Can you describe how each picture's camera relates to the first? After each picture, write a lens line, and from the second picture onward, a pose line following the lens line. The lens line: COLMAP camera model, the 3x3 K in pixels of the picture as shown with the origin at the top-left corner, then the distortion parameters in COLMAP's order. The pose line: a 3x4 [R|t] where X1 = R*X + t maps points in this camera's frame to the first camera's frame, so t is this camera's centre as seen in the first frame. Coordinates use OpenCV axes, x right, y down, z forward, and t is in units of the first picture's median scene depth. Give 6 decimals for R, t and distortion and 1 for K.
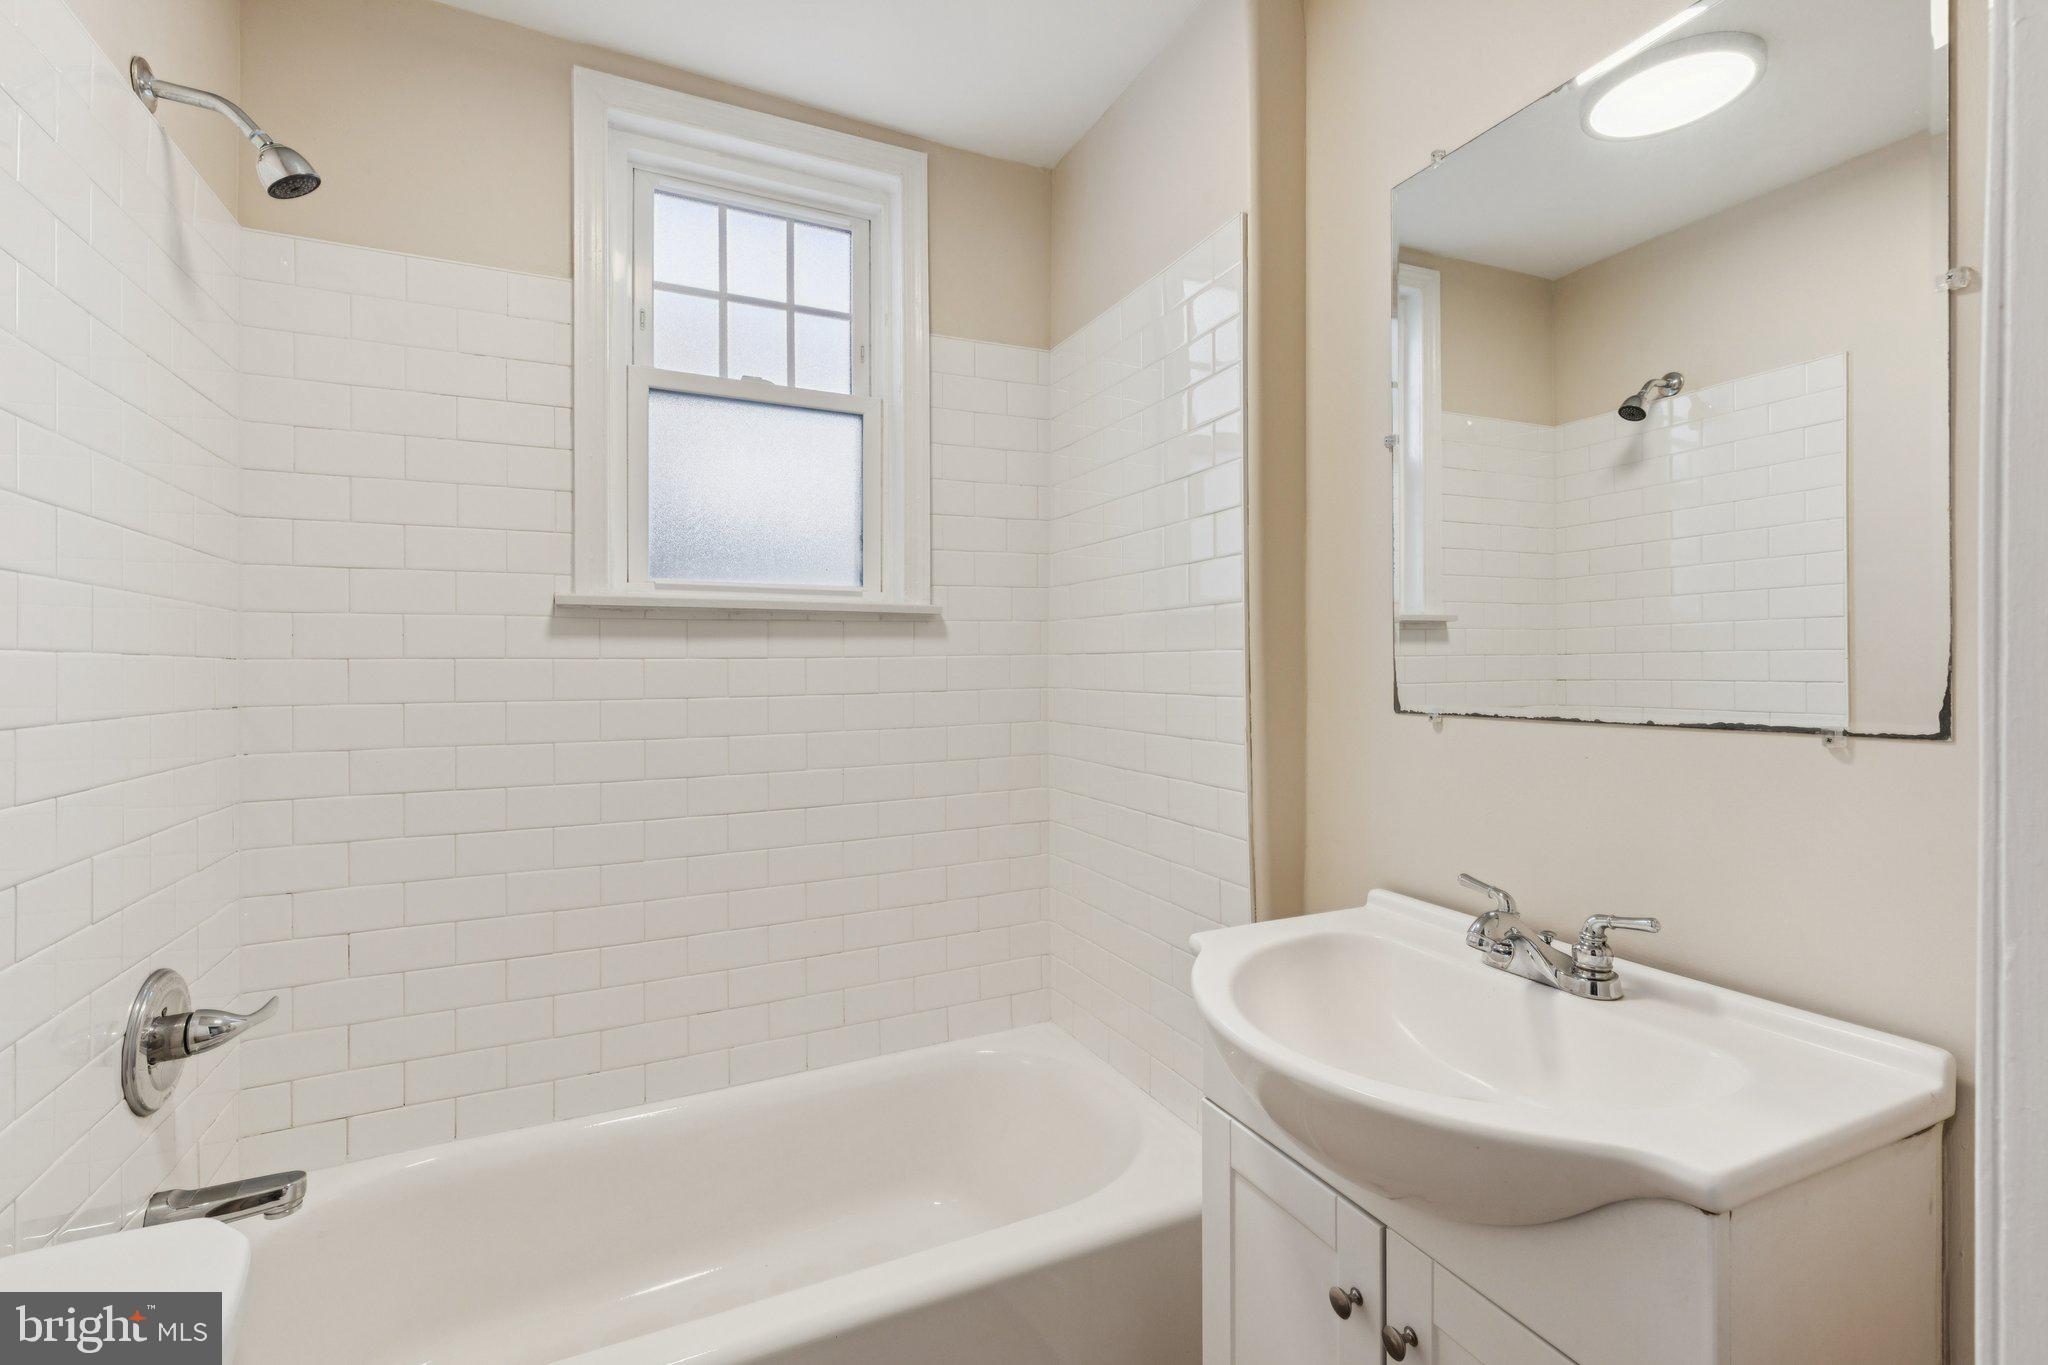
lens RADIAL K [[928.0, 0, 1027.6], [0, 928.0, 664.5], [0, 0, 1]] dist [0.004221, 0.000580]
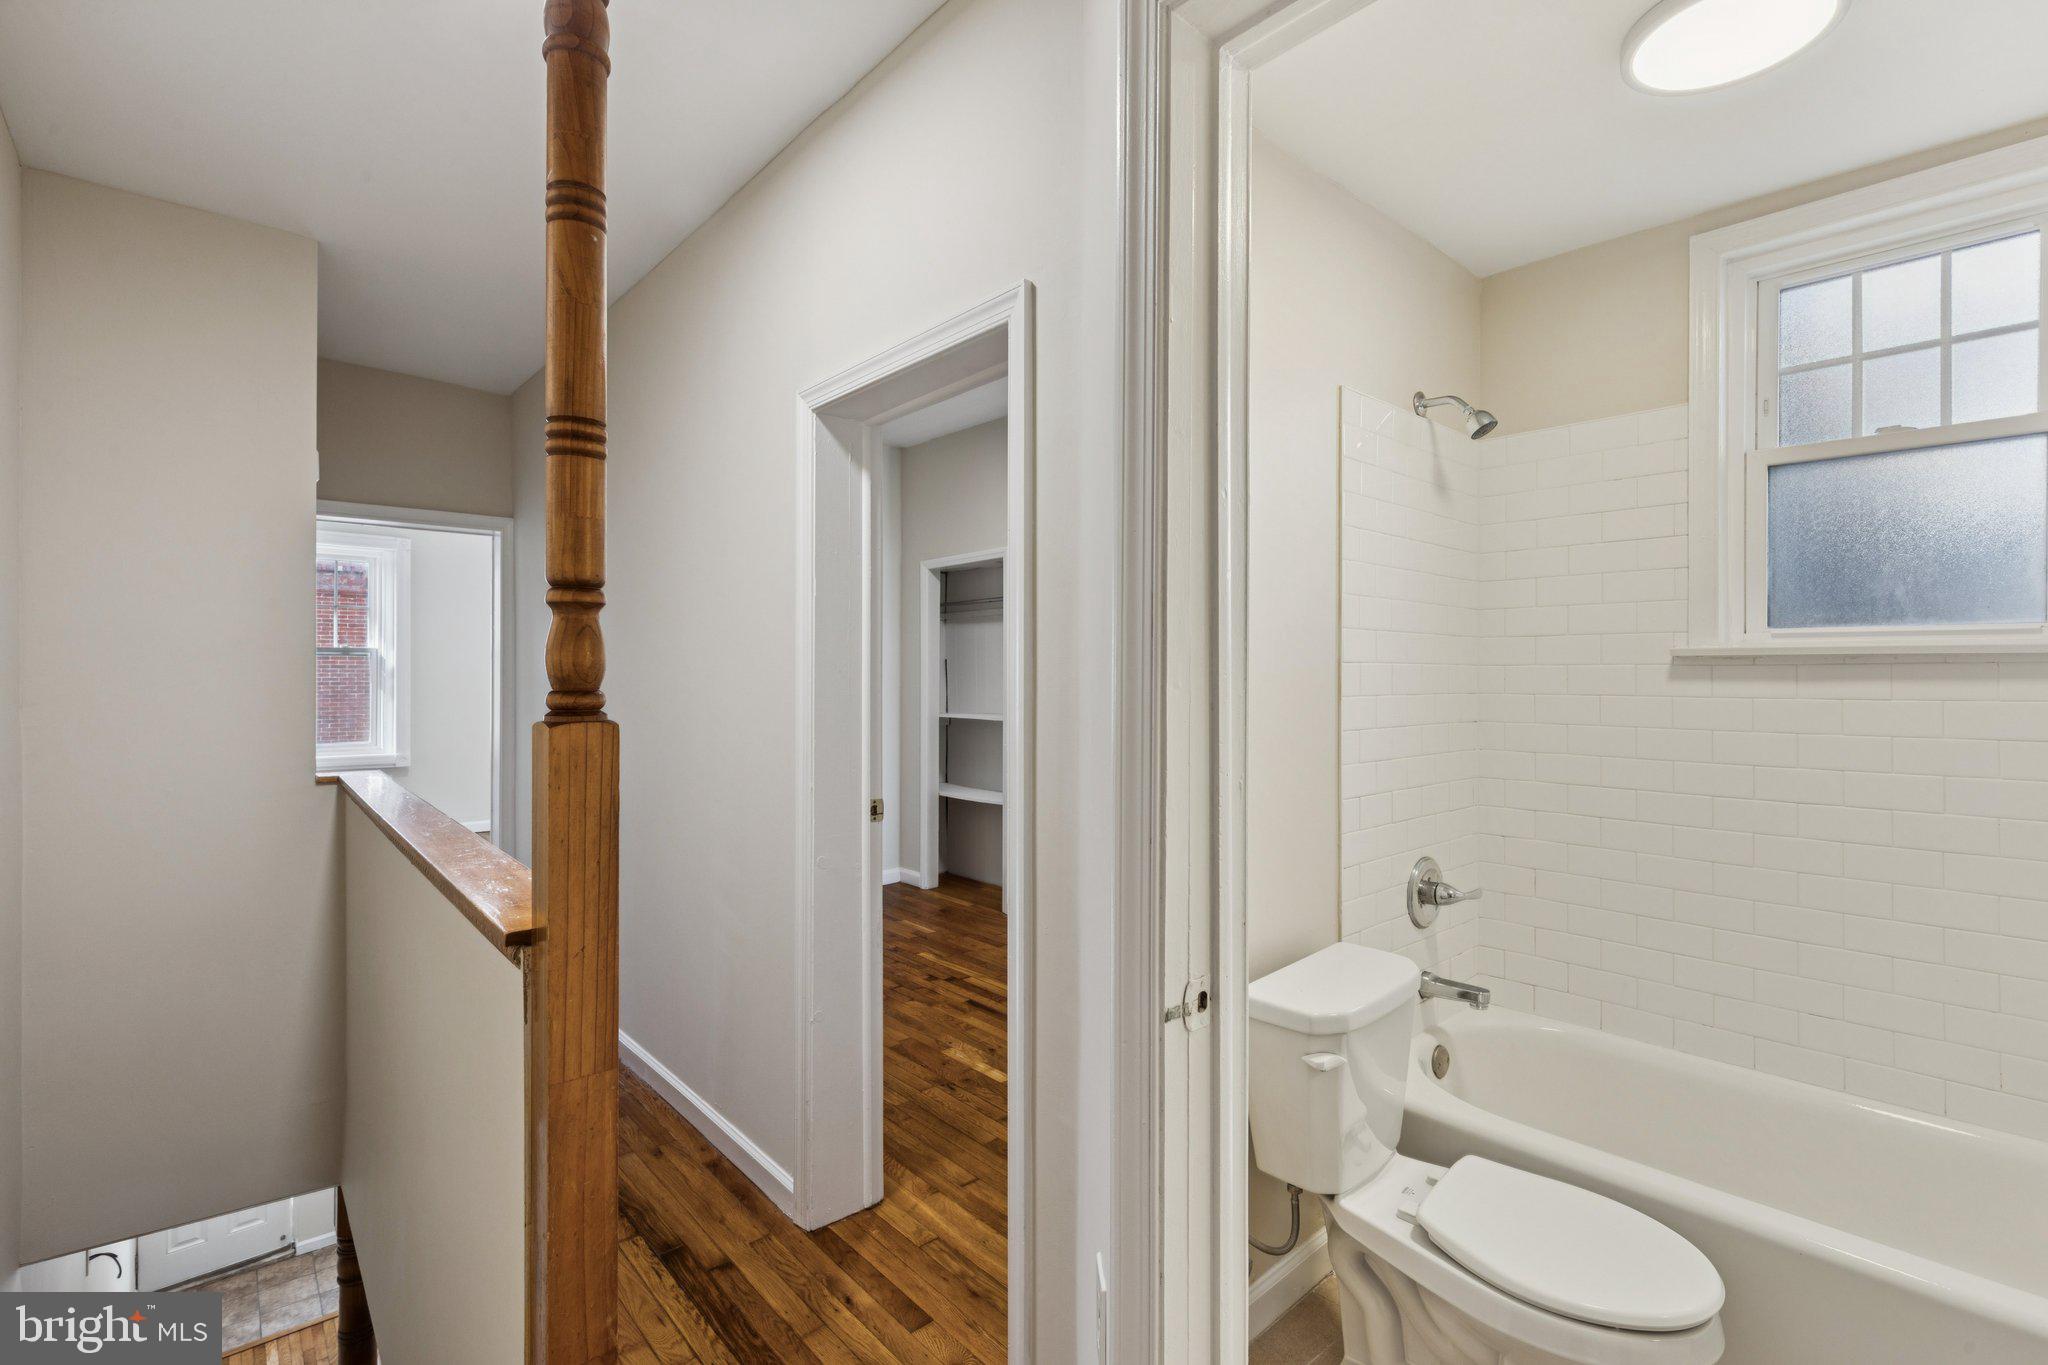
lens RADIAL K [[917.8, 0, 1024.0], [0, 917.8, 682.5], [0, 0, 1]] dist [0.008457, 0.000076]
pose [[0.257410, 0.018199, -0.966131, 0.520341], [0.001130, 0.999816, 0.019135, -0.053572], [0.966302, -0.006017, 0.257342, -0.223361]]
